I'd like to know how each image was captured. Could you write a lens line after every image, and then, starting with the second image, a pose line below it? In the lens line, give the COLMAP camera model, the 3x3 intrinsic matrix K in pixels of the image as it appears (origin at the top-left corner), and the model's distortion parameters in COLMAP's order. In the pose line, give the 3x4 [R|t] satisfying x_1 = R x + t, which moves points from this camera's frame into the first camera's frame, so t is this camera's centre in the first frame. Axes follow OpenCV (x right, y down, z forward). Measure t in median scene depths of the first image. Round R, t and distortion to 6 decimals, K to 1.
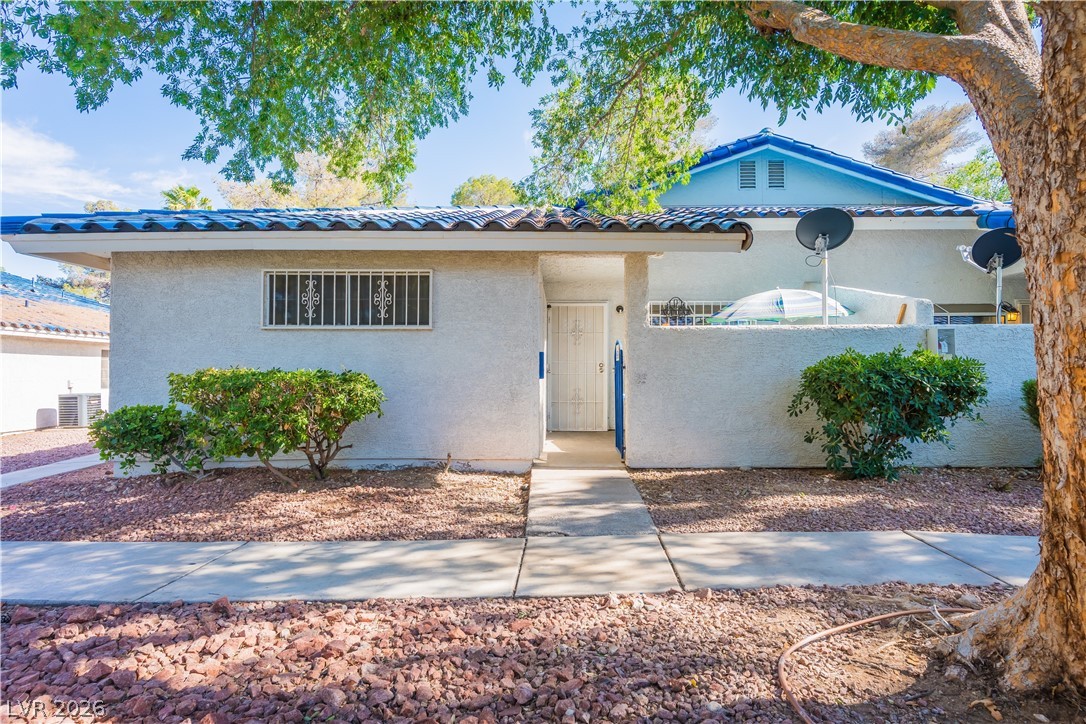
lens RADIAL K [[512.4, 0, 543.5], [0, 512.4, 362.7], [0, 0, 1]] dist [0.002089, 0.000119]
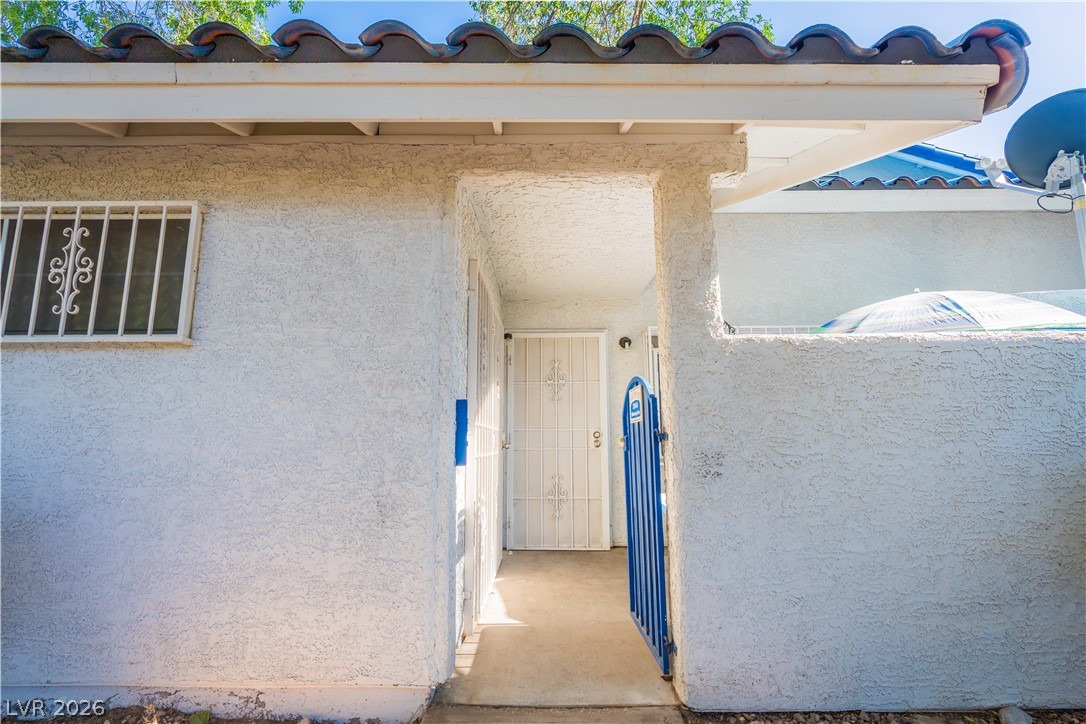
lens RADIAL K [[521.4, 0, 543.3], [0, 521.4, 362.7], [0, 0, 1]] dist [-0.003879, 0.001205]
pose [[0.999636, -0.001457, 0.026922, 0.051416], [0.005172, 0.990354, -0.138465, 0.008086], [-0.026460, 0.138554, 0.990001, 0.587608]]
